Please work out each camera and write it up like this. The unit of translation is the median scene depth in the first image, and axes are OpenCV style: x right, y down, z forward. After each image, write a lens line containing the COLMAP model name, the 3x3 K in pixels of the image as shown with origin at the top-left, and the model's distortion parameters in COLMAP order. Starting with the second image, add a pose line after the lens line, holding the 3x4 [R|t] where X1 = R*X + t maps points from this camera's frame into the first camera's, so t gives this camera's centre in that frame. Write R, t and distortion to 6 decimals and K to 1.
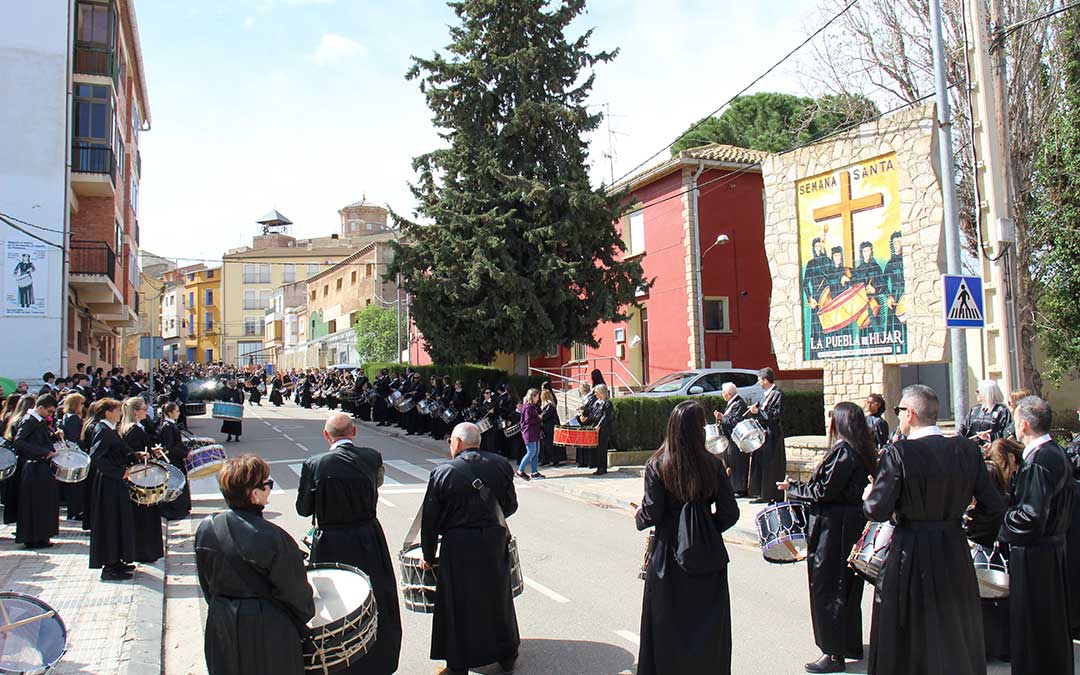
lens RADIAL K [[873.2, 0, 540.0], [0, 873.2, 337.5], [0, 0, 1]] dist [-0.168946, 0.144439]
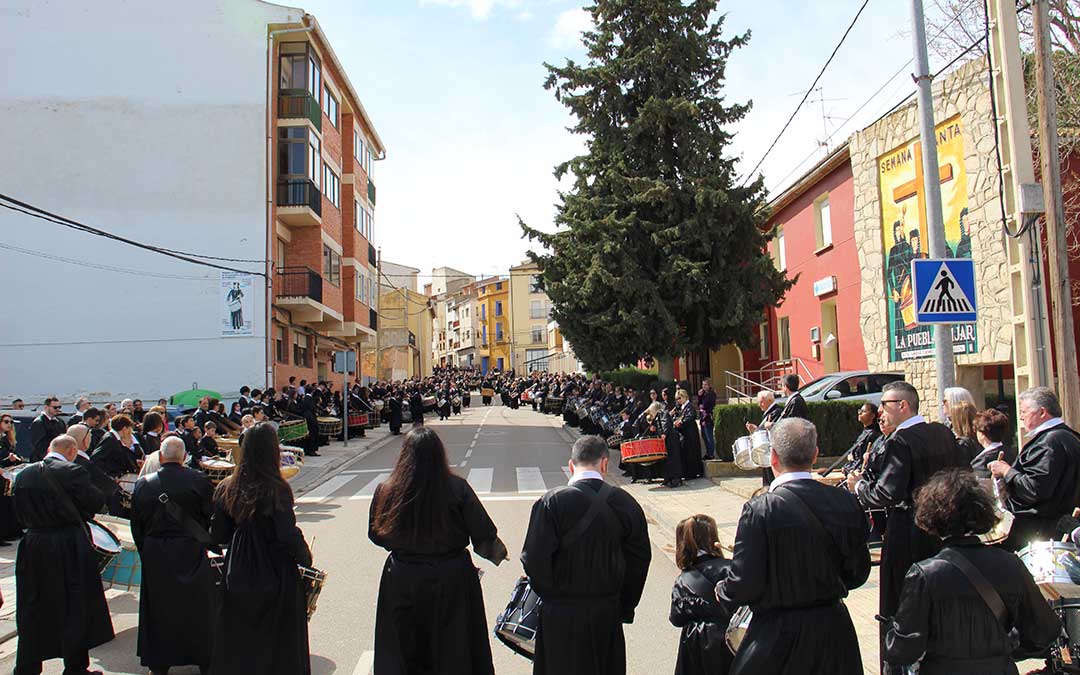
lens RADIAL K [[875.7, 0, 537.7], [0, 875.7, 344.9], [0, 0, 1]] dist [-0.172237, 0.147657]
pose [[0.940680, -0.030439, -0.337928, 0.181025], [0.032247, 0.999480, -0.000264, -0.001303], [0.337760, -0.010649, 0.941172, 0.041152]]
